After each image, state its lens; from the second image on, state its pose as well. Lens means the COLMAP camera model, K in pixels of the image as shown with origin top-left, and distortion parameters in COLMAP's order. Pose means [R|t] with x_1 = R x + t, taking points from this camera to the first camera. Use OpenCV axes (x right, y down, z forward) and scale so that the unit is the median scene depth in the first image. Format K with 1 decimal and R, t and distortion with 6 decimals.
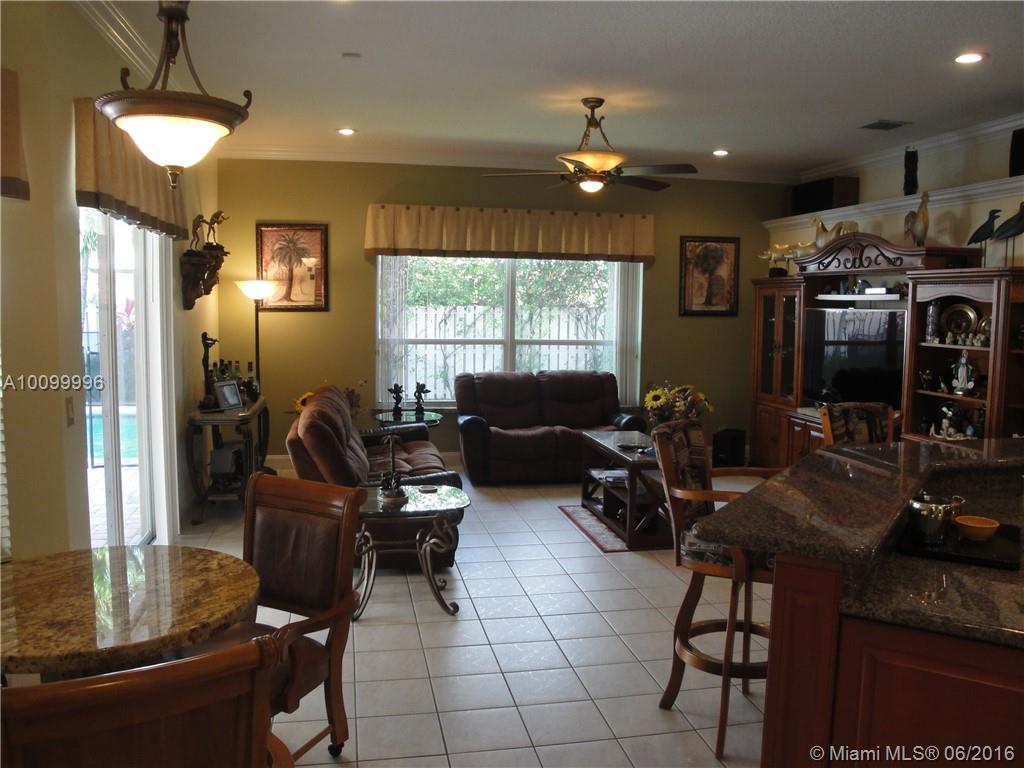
lens RADIAL K [[847.8, 0, 516.2], [0, 847.8, 379.9], [0, 0, 1]] dist [-0.164744, 0.143226]
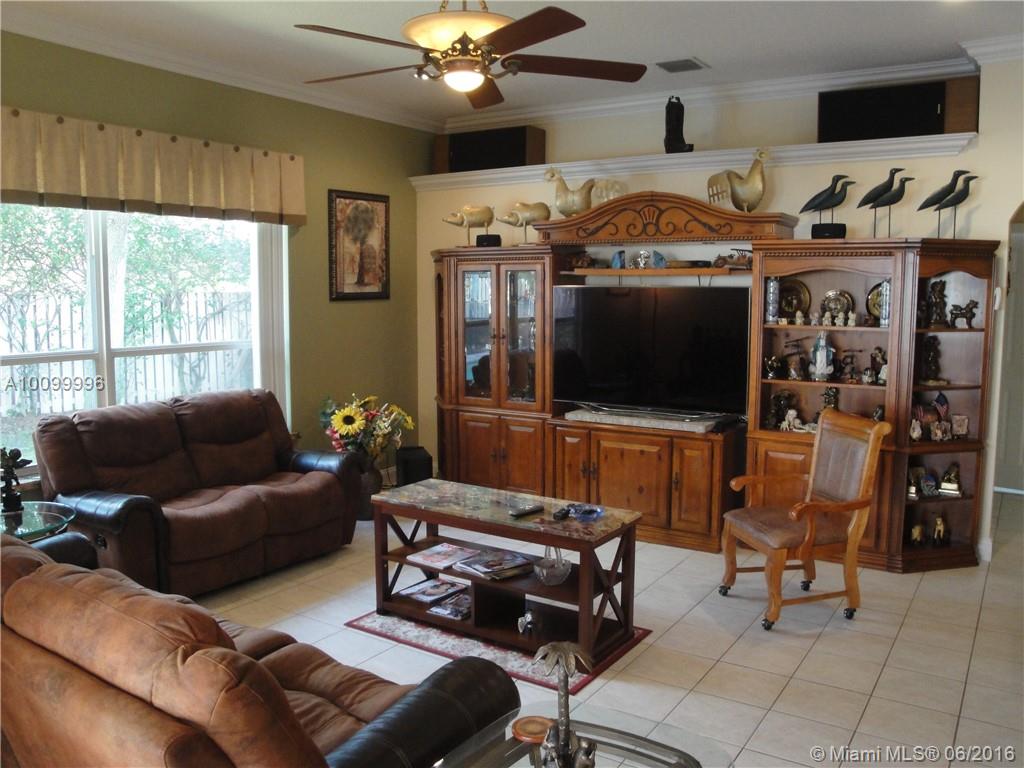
lens RADIAL K [[847.8, 0, 516.2], [0, 847.8, 379.9], [0, 0, 1]] dist [-0.164744, 0.143226]
pose [[0.696042, -0.088772, 0.712492, -0.261575], [0.072800, 0.995939, 0.052968, -0.043670], [-0.714301, 0.015001, 0.699678, 0.476127]]
